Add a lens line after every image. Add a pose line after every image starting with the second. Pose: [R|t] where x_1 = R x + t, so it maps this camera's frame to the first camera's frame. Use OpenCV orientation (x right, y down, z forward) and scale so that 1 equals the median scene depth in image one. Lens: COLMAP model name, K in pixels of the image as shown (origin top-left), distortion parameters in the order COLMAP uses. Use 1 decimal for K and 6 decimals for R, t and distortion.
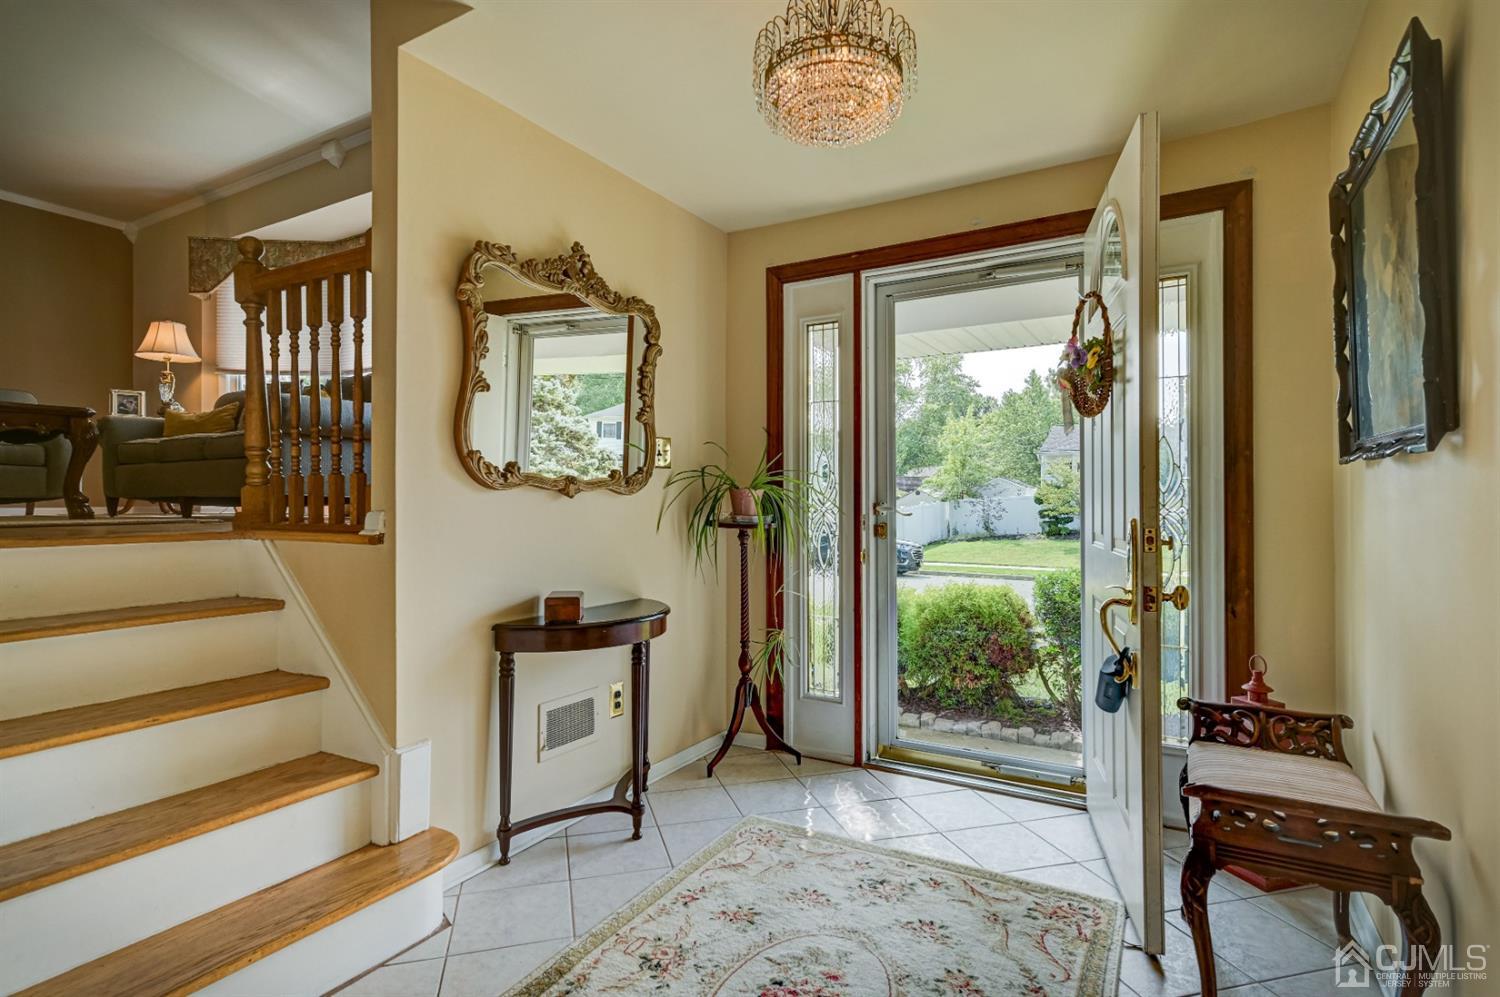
lens RADIAL K [[772.2, 0, 754.2], [0, 772.2, 503.8], [0, 0, 1]] dist [-0.006265, 0.007463]
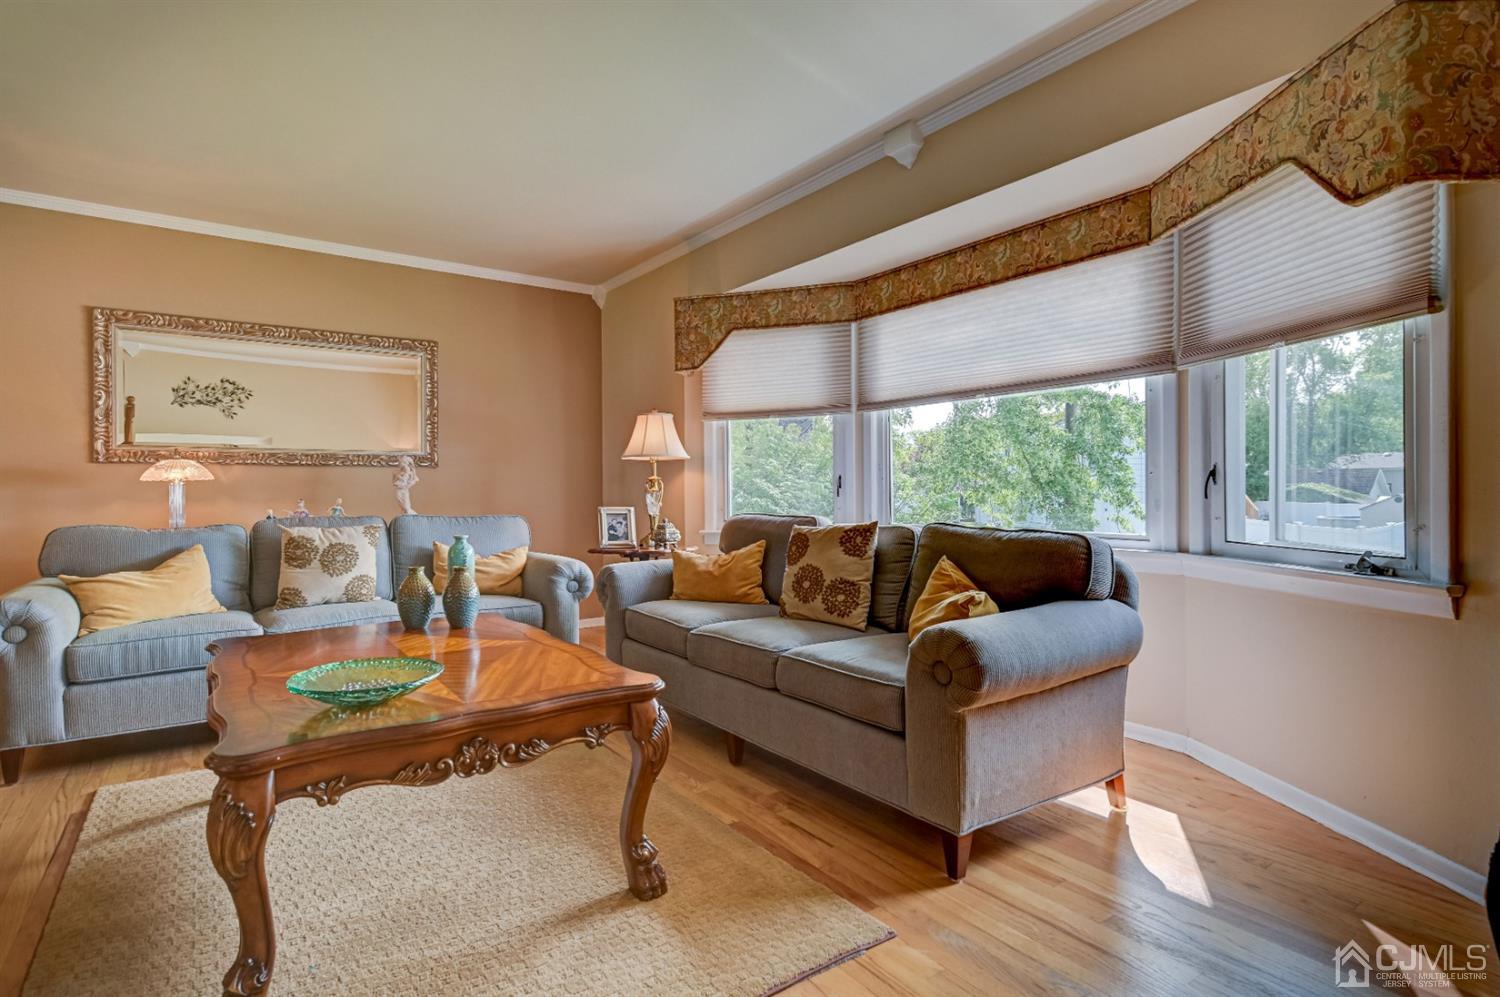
lens RADIAL K [[772.2, 0, 756.6], [0, 772.2, 494.0], [0, 0, 1]] dist [-0.006265, 0.007463]
pose [[0.915661, -0.009856, -0.401832, -0.350684], [0.011086, 0.999938, 0.000735, -0.150550], [0.401800, -0.005128, 0.915713, 0.327305]]
